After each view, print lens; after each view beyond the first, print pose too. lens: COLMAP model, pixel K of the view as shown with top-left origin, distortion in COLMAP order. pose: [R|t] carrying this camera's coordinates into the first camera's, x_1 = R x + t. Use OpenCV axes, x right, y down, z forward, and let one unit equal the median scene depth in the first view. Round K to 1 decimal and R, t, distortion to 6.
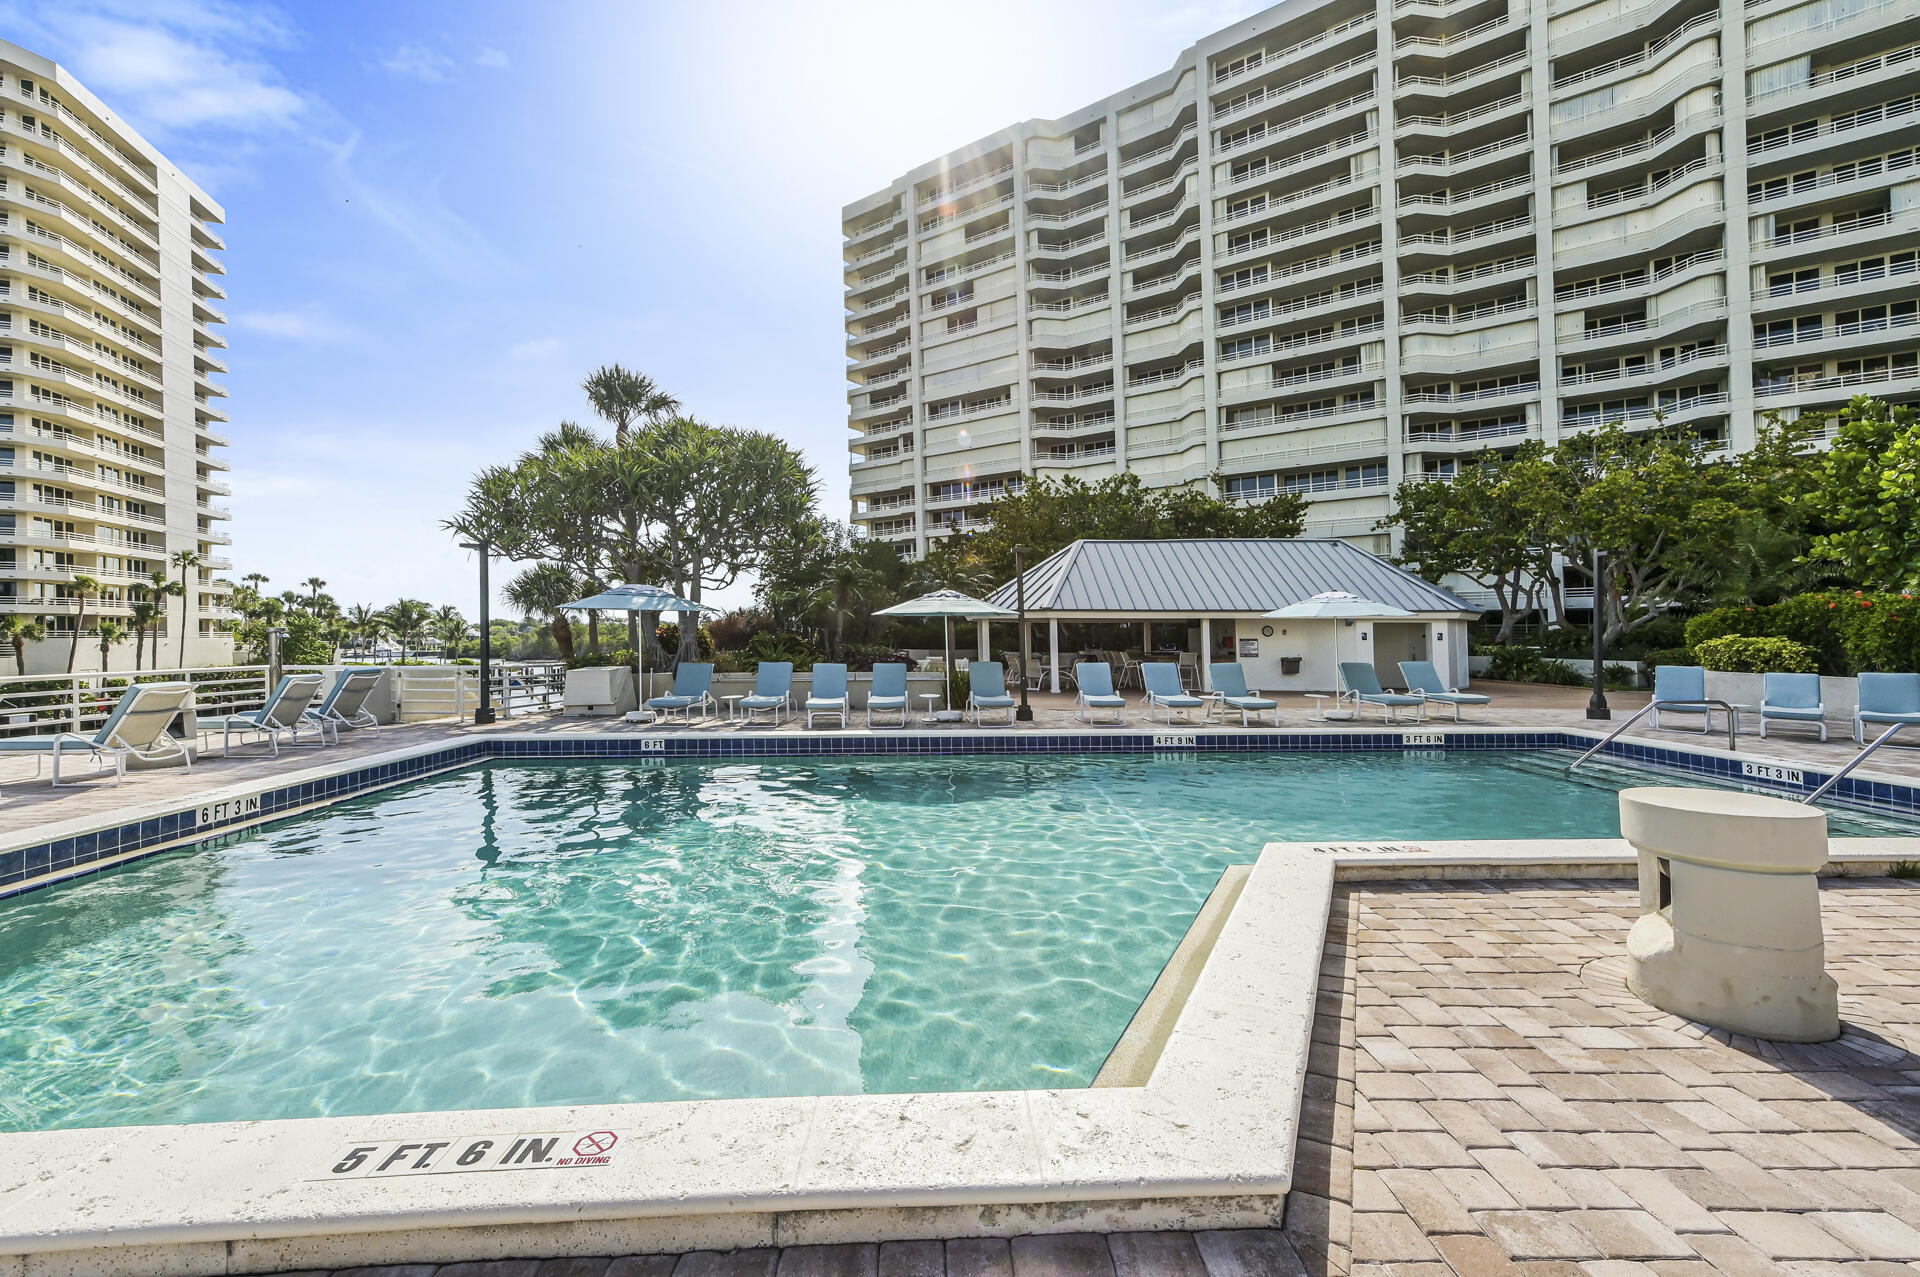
lens RADIAL K [[765.0, 0, 927.7], [0, 765.0, 646.7], [0, 0, 1]] dist [0.001310, 0.000095]
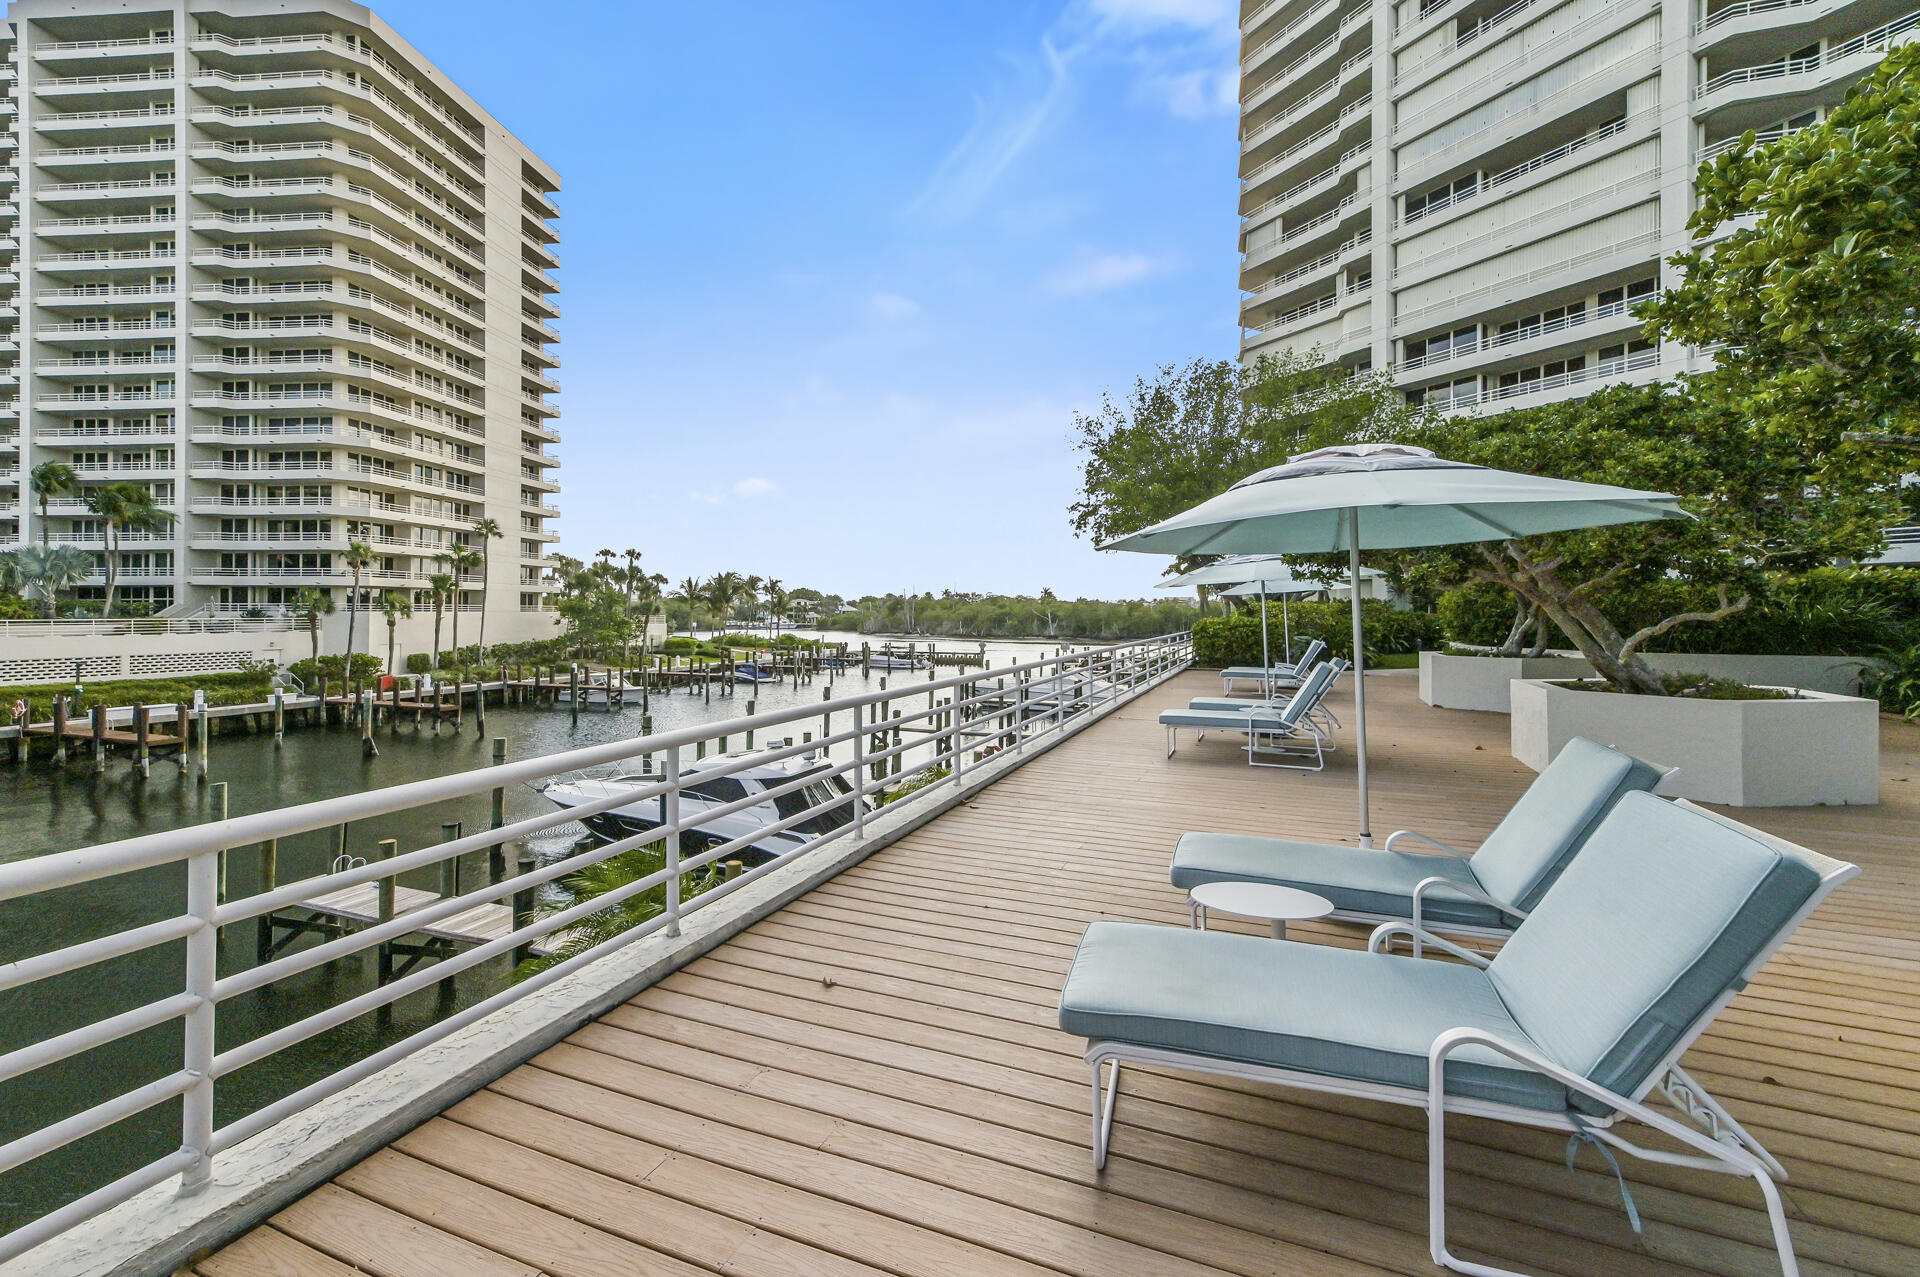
lens RADIAL K [[765.0, 0, 927.7], [0, 765.0, 646.7], [0, 0, 1]] dist [0.001310, 0.000095]
pose [[0.907047, 0.026209, -0.420212, -0.070301], [-0.012707, 0.999310, 0.034900, -0.007520], [0.420837, -0.026317, 0.906755, 0.342942]]
